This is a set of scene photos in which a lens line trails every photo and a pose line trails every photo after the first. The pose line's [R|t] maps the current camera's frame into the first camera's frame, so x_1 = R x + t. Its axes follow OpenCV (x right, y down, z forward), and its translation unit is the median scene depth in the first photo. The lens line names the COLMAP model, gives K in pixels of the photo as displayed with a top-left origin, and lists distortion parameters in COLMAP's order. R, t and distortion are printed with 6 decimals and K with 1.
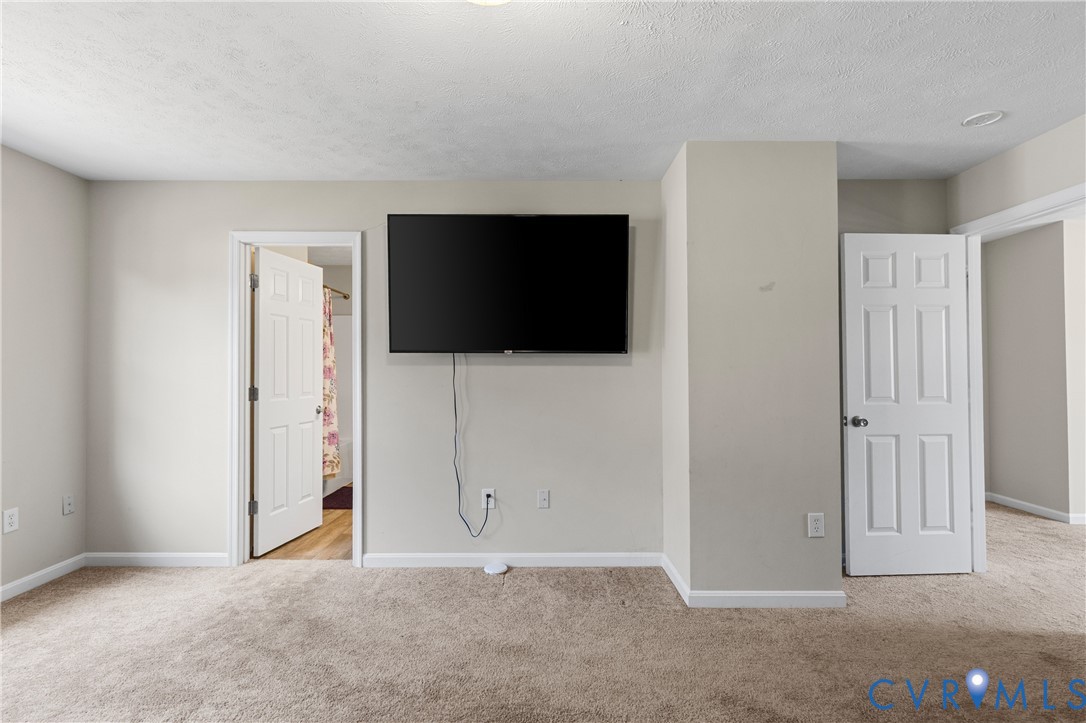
lens RADIAL K [[509.6, 0, 538.0], [0, 509.6, 367.3], [0, 0, 1]] dist [-0.000586, -0.001256]
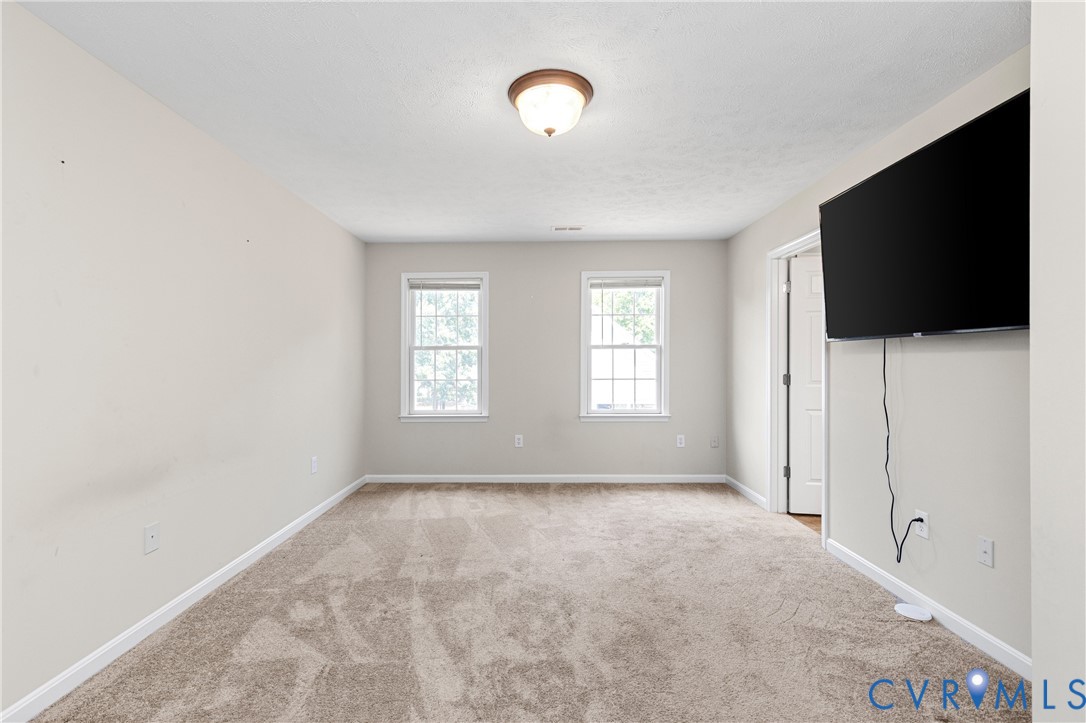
lens RADIAL K [[509.6, 0, 538.0], [0, 509.6, 367.3], [0, 0, 1]] dist [-0.000586, -0.001256]
pose [[-0.011983, 0.012466, -0.999850, 0.721932], [0.005526, 0.999908, 0.012400, 0.005962], [0.999913, -0.005376, -0.012051, 0.445469]]
